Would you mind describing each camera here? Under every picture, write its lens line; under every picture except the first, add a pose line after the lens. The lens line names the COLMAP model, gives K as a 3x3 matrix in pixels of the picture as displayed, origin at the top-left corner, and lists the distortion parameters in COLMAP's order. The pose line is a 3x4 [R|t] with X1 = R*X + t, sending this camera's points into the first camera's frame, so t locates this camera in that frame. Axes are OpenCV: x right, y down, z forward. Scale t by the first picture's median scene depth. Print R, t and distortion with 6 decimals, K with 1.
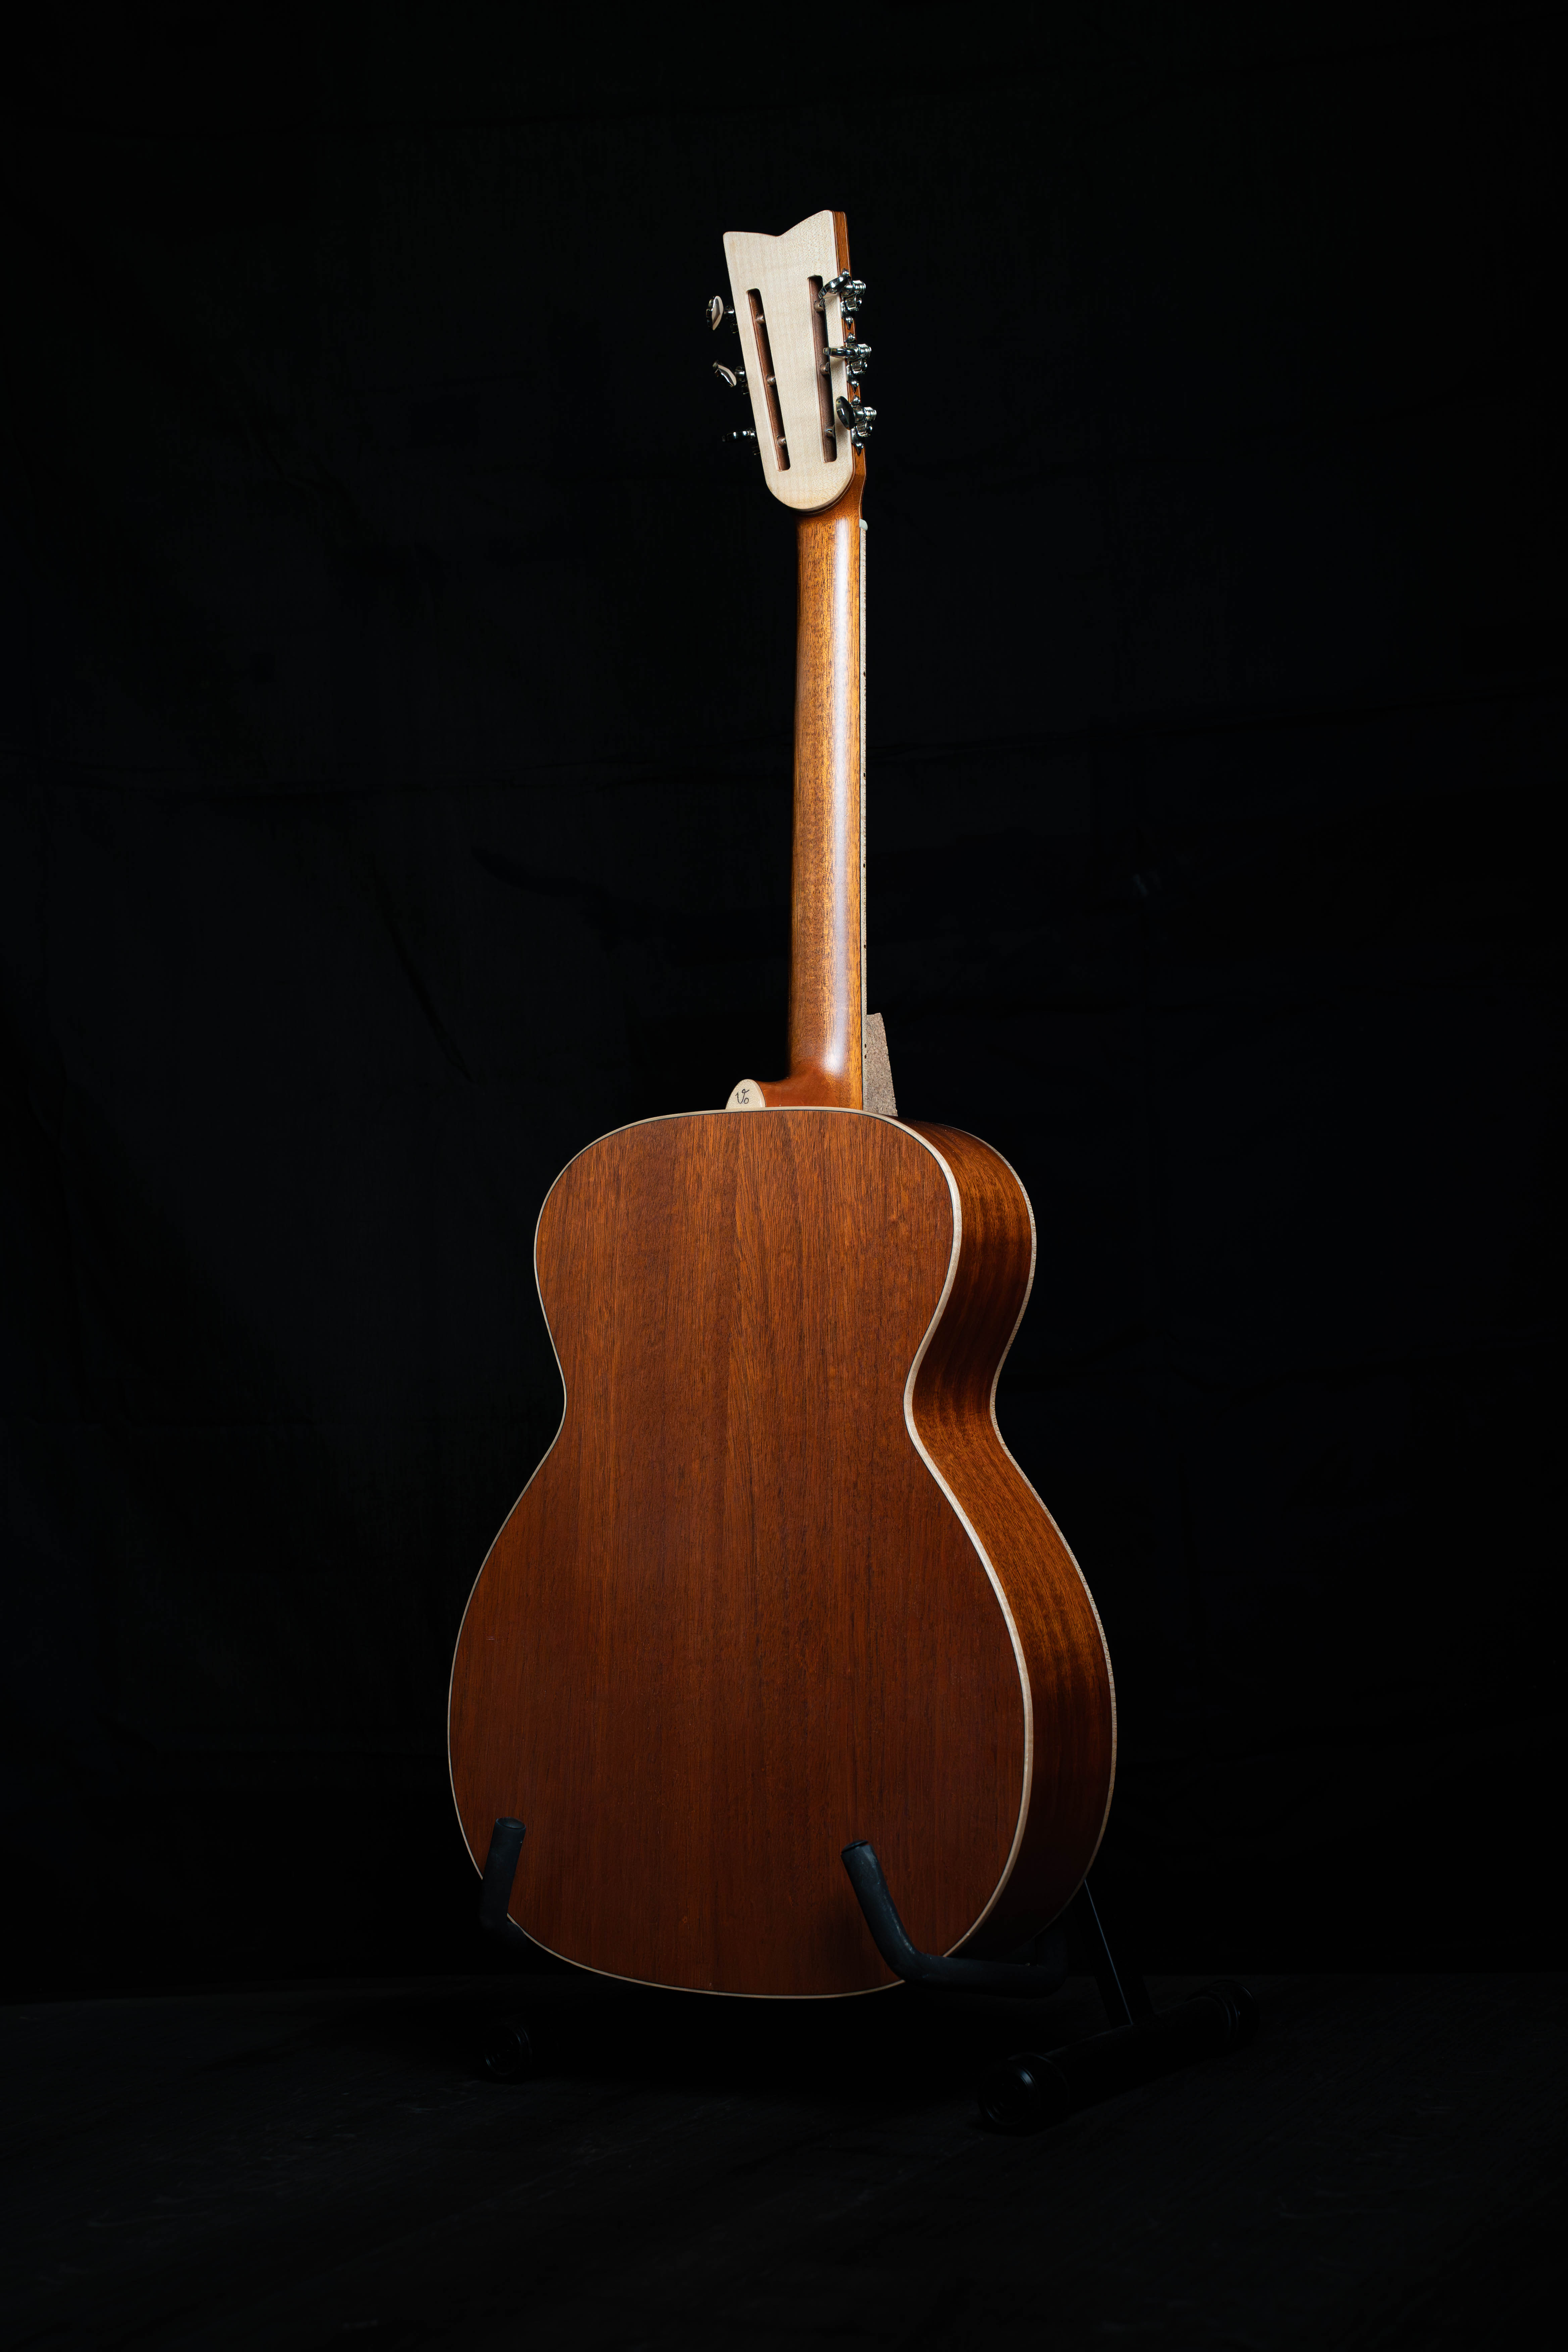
lens RADIAL K [[3626.8, 0, 784.5], [0, 3626.8, 1175.6], [0, 0, 1]] dist [0.258236, 0.000000]
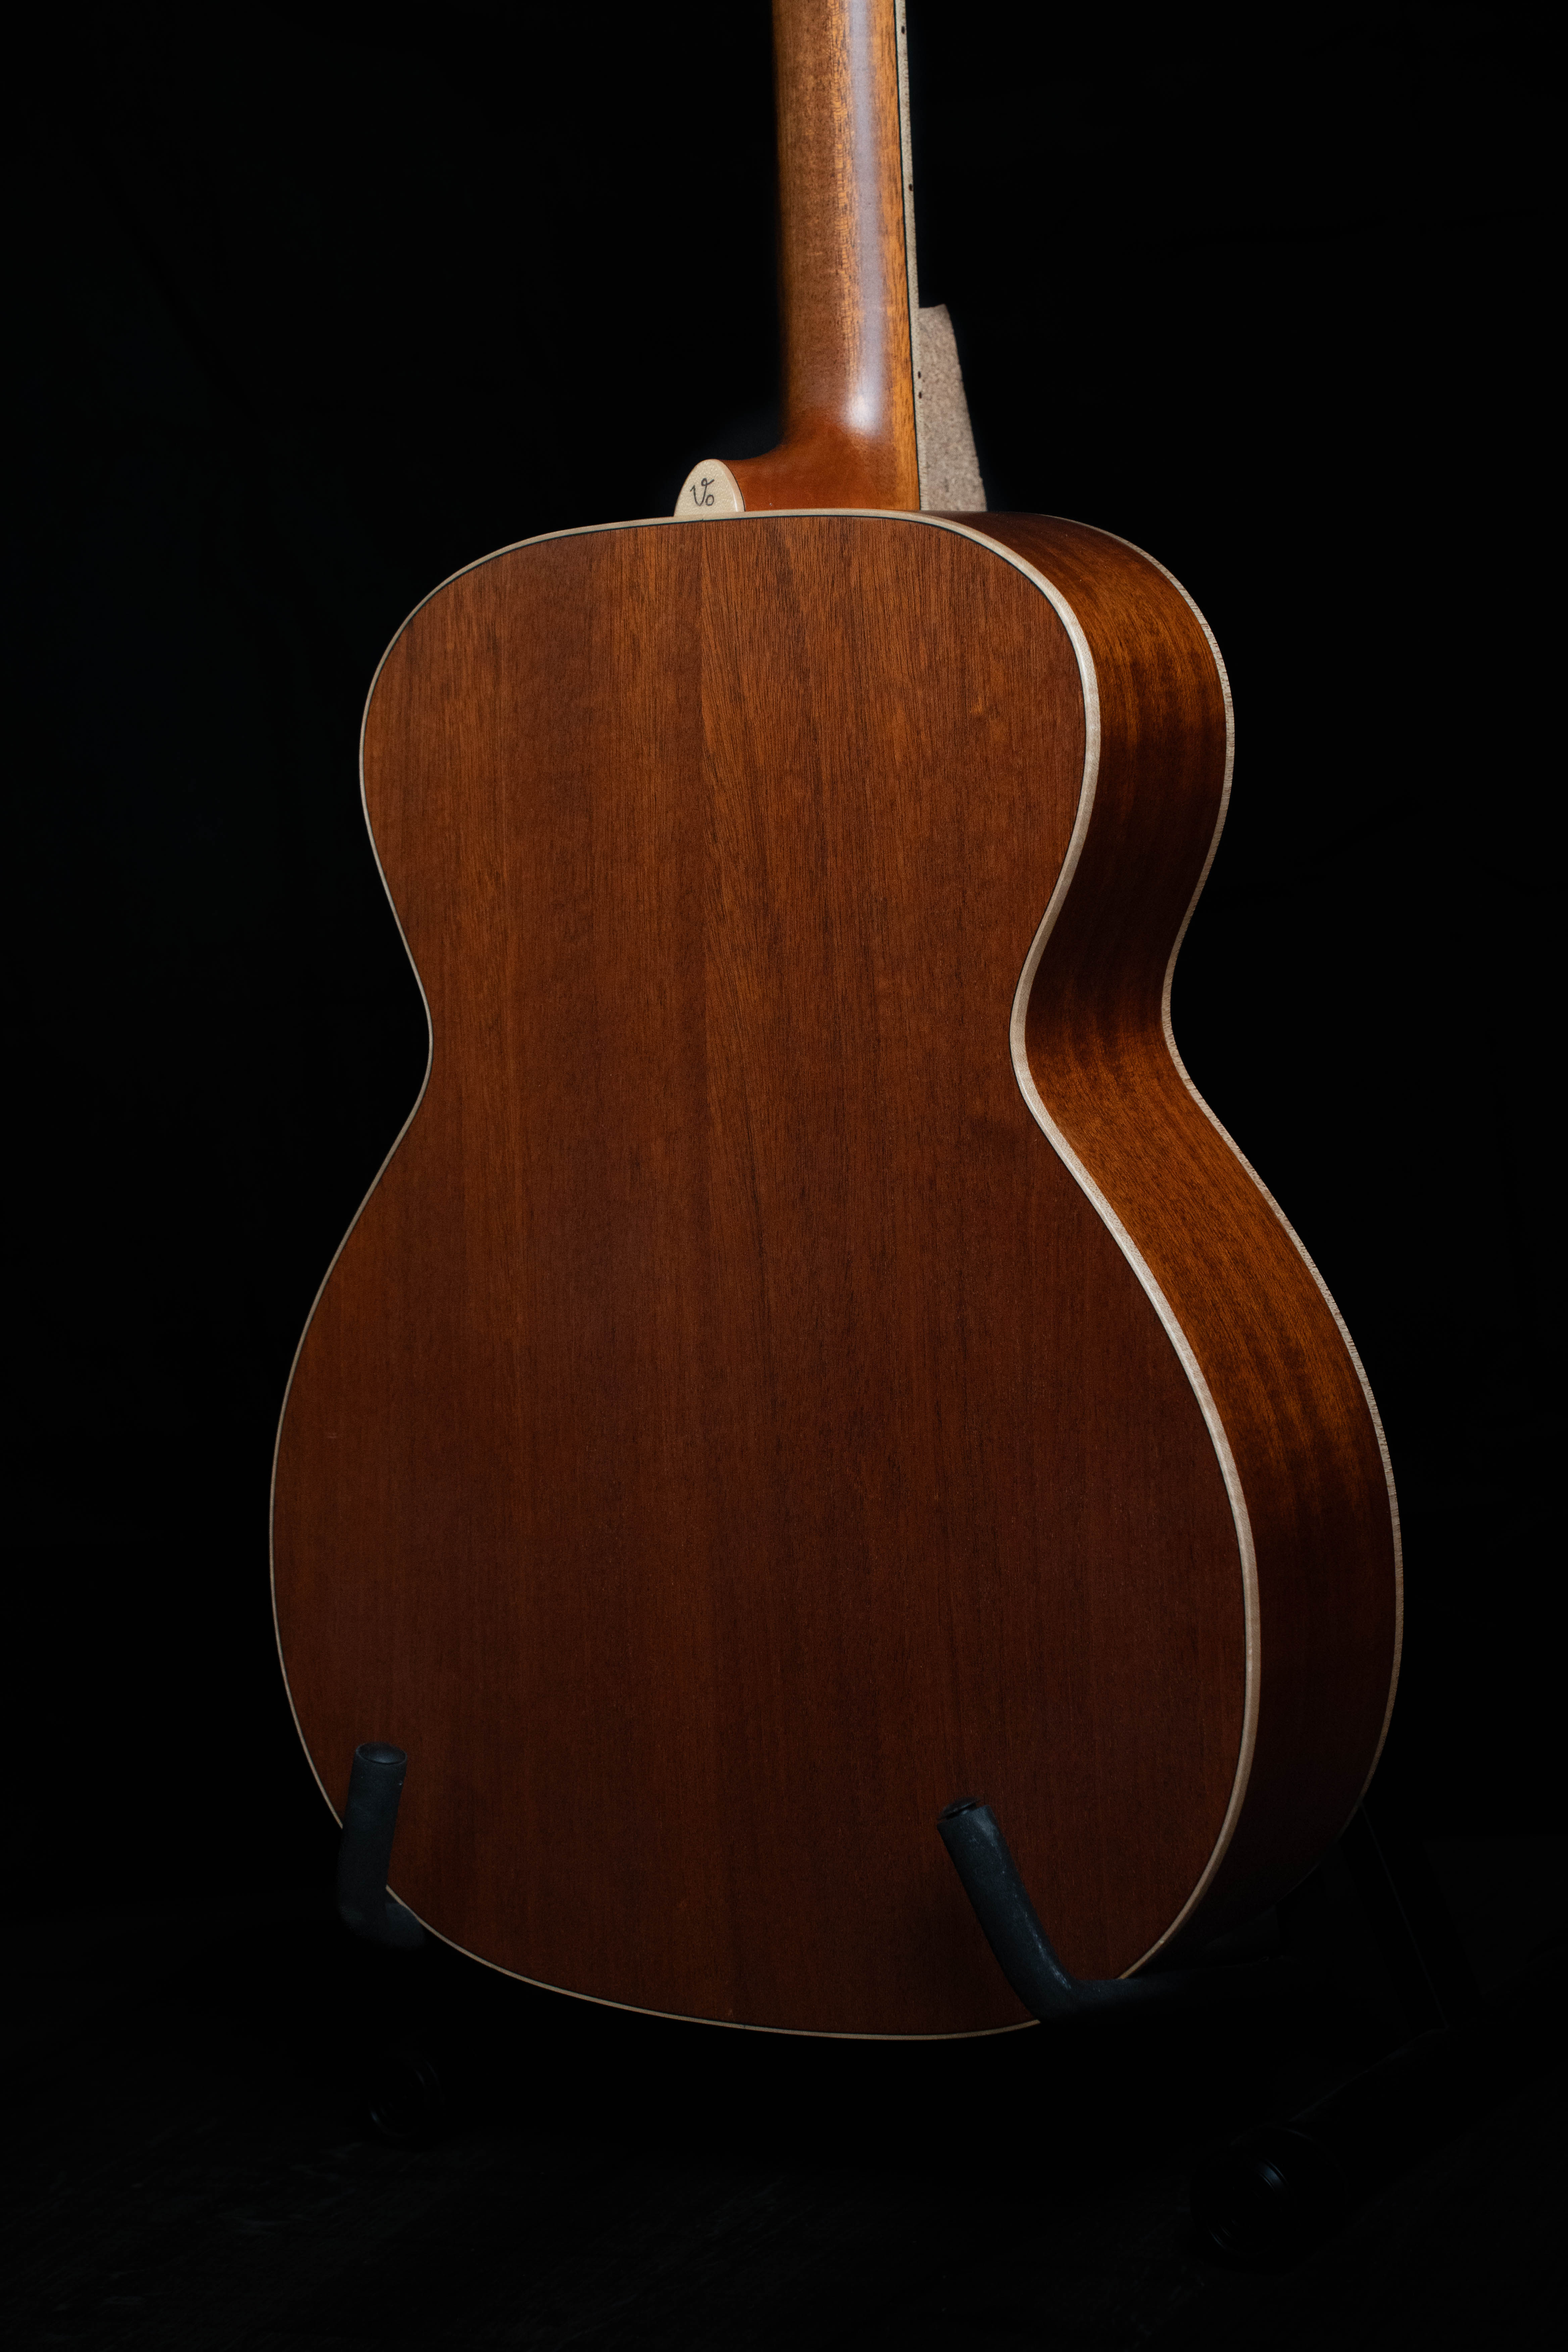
lens RADIAL K [[4931.5, 0, 783.5], [0, 4931.5, 1185.4], [0, 0, 1]] dist [0.515868, 0.000000]
pose [[0.998437, -0.049978, -0.025000, 0.015168], [0.053596, 0.983074, 0.175192, -0.051728], [0.015821, -0.176258, 0.984217, 0.224883]]
